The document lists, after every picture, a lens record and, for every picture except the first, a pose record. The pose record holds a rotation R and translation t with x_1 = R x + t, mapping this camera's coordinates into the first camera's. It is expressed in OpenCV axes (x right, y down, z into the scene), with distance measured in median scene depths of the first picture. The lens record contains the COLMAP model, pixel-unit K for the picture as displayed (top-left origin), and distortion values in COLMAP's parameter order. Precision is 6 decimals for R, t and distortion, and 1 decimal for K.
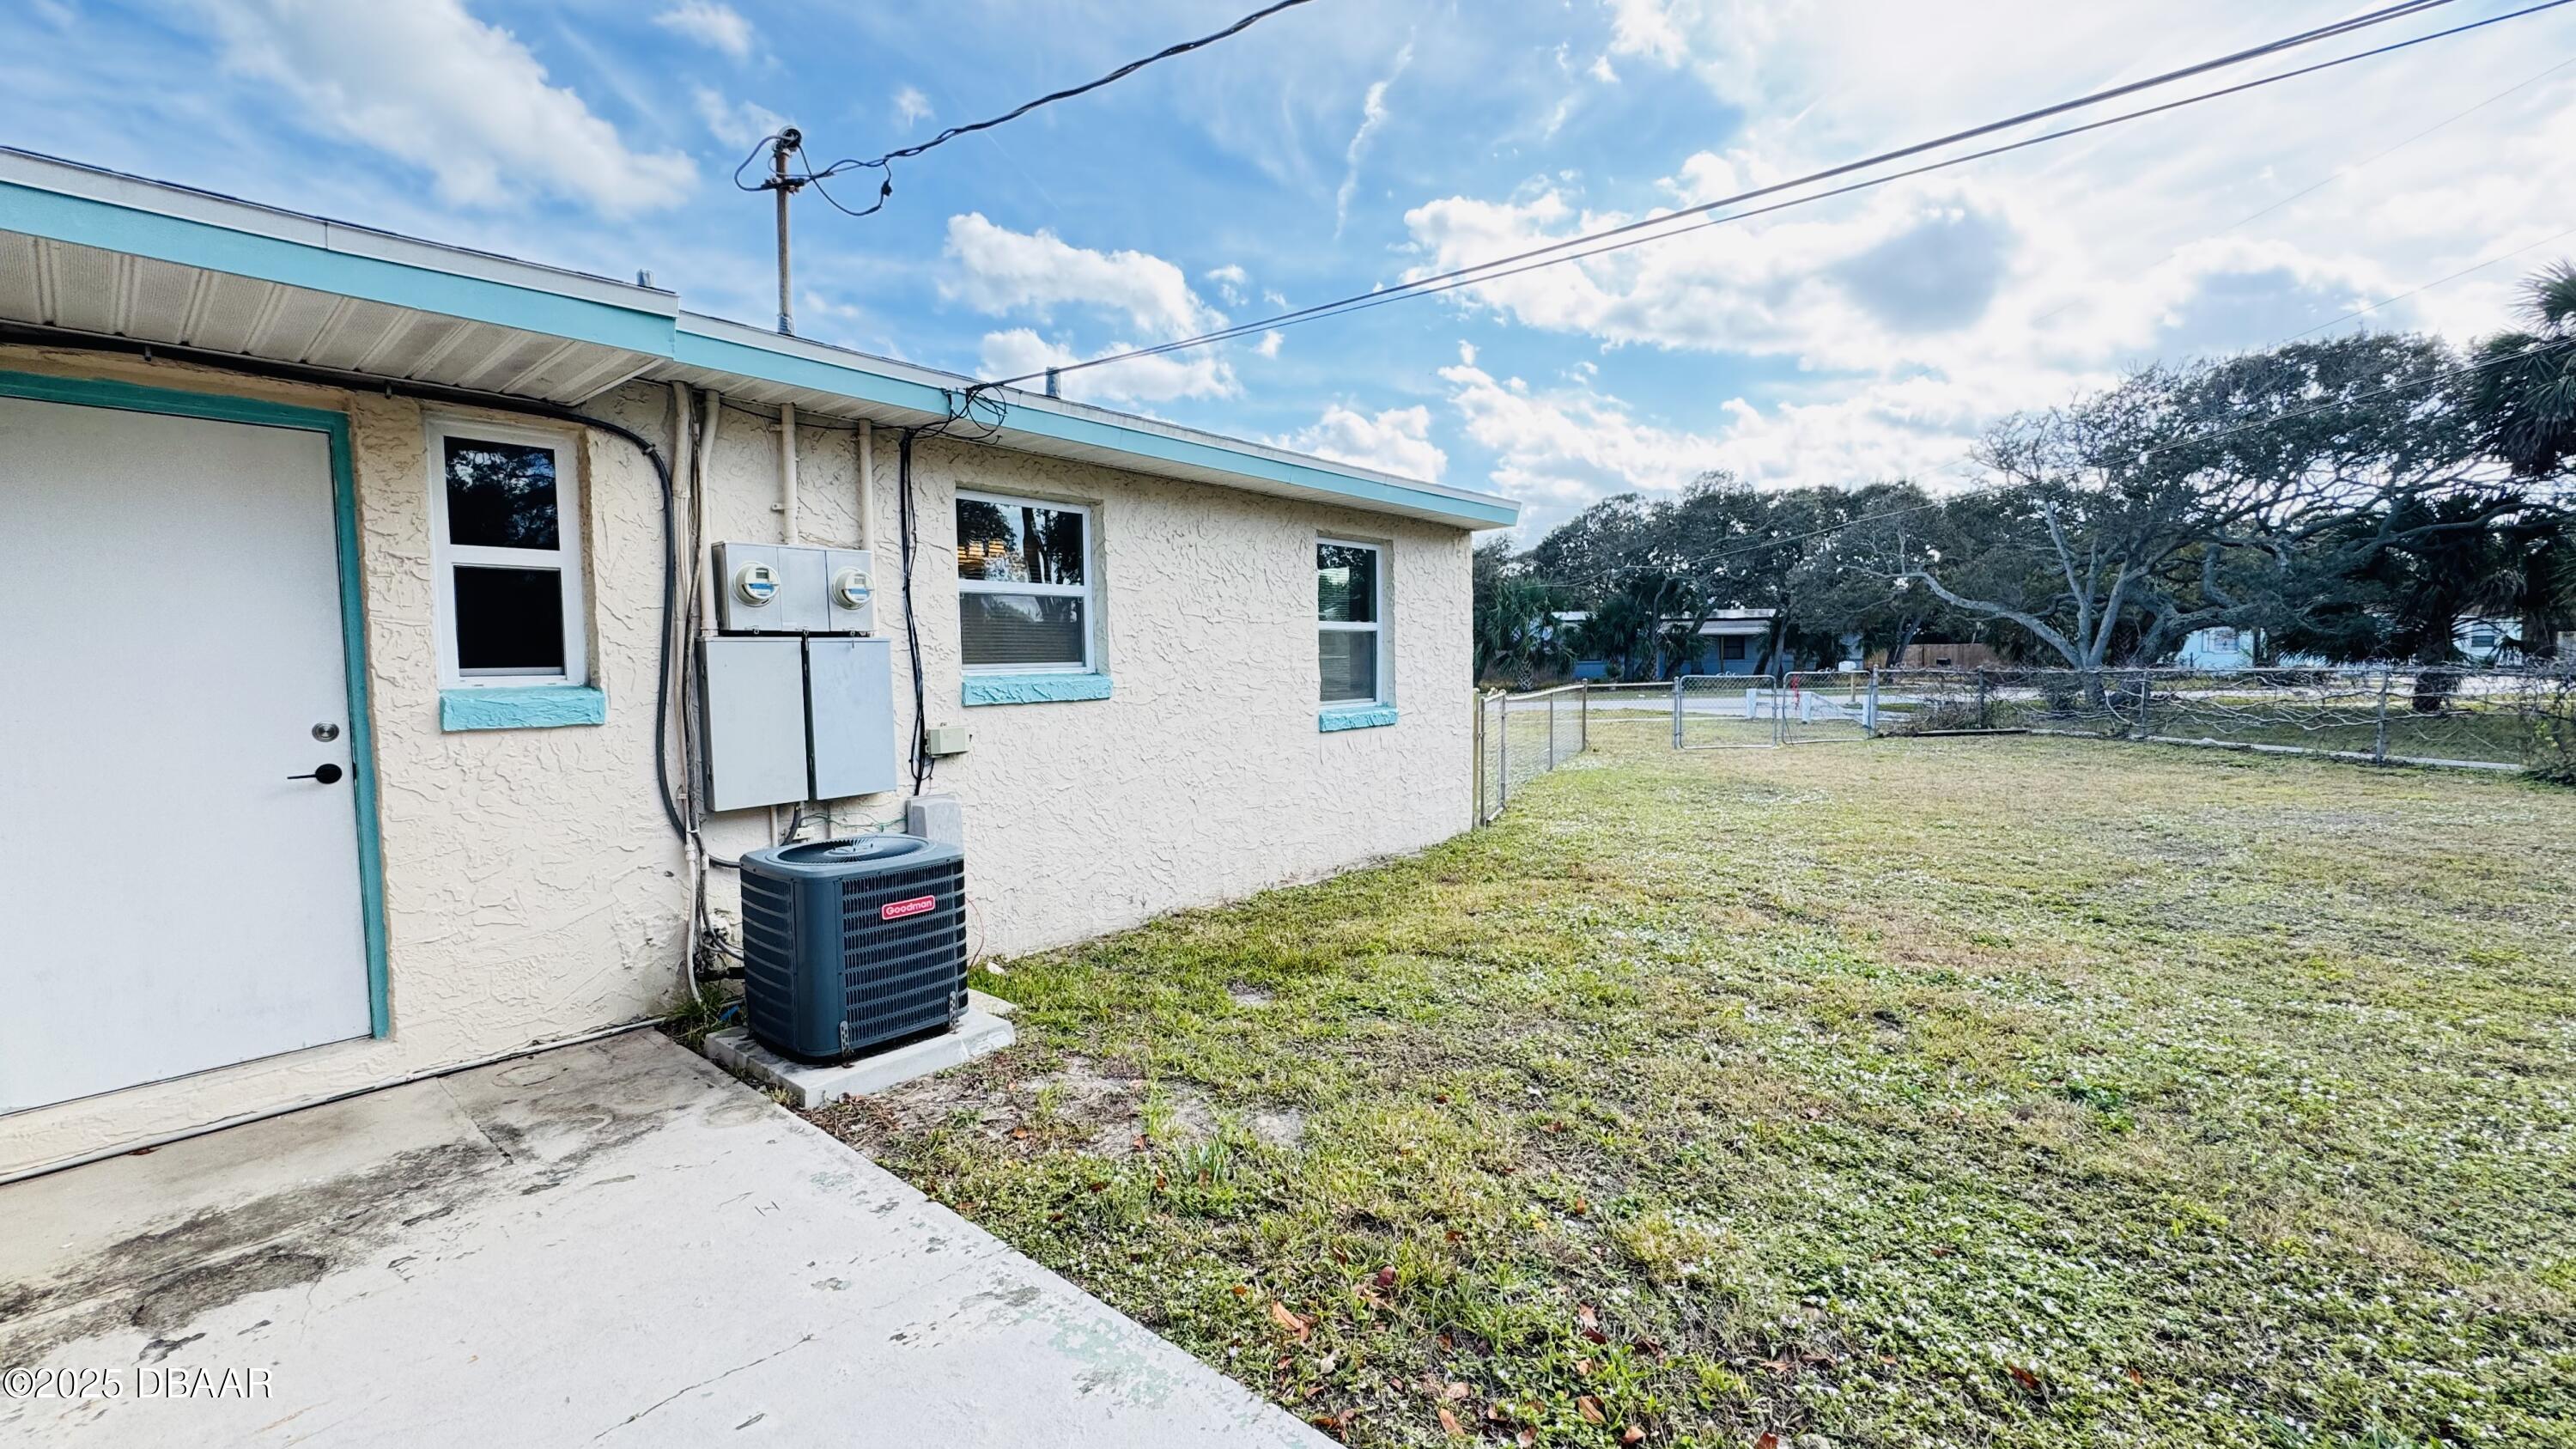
lens RADIAL K [[1027.4, 0, 1286.8], [0, 1027.4, 717.1], [0, 0, 1]] dist [-0.000845, -0.000581]
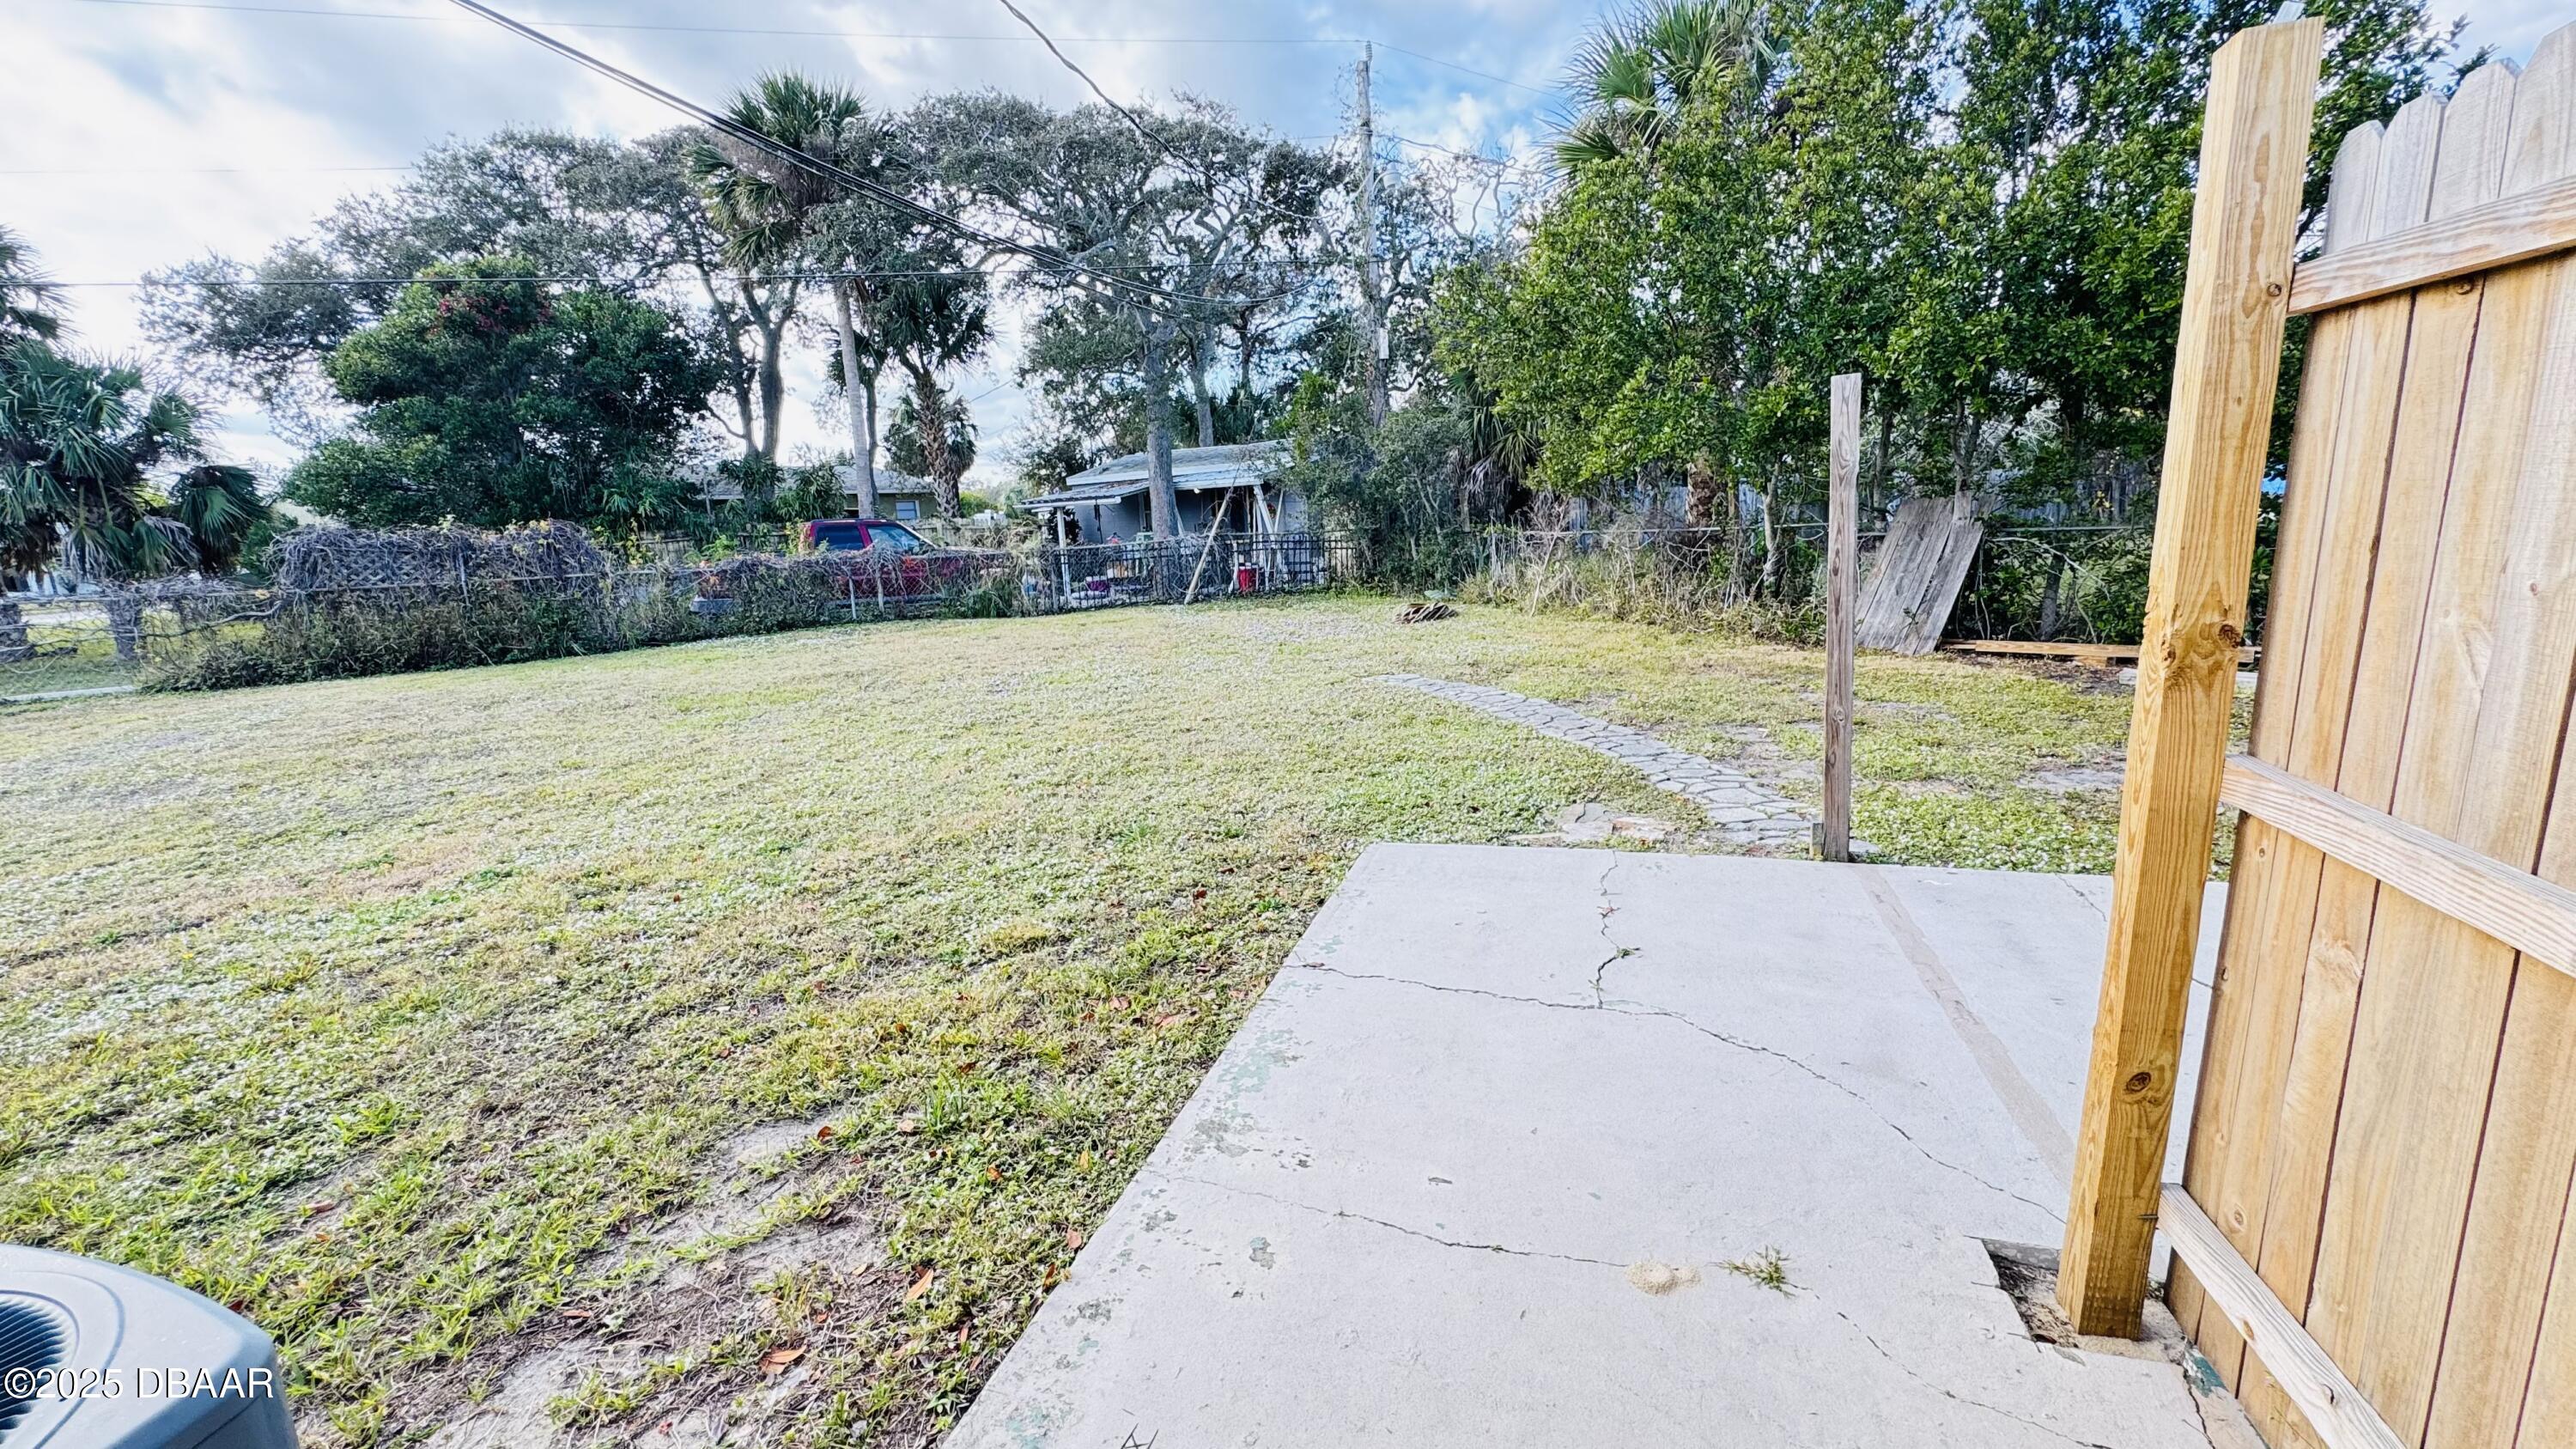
lens RADIAL K [[1027.4, 0, 1286.8], [0, 1027.4, 717.1], [0, 0, 1]] dist [-0.000845, -0.000581]
pose [[-0.380494, -0.144256, 0.913463, -0.897621], [0.108257, 0.974020, 0.198912, -0.029651], [-0.918425, 0.174574, -0.354992, 0.937689]]
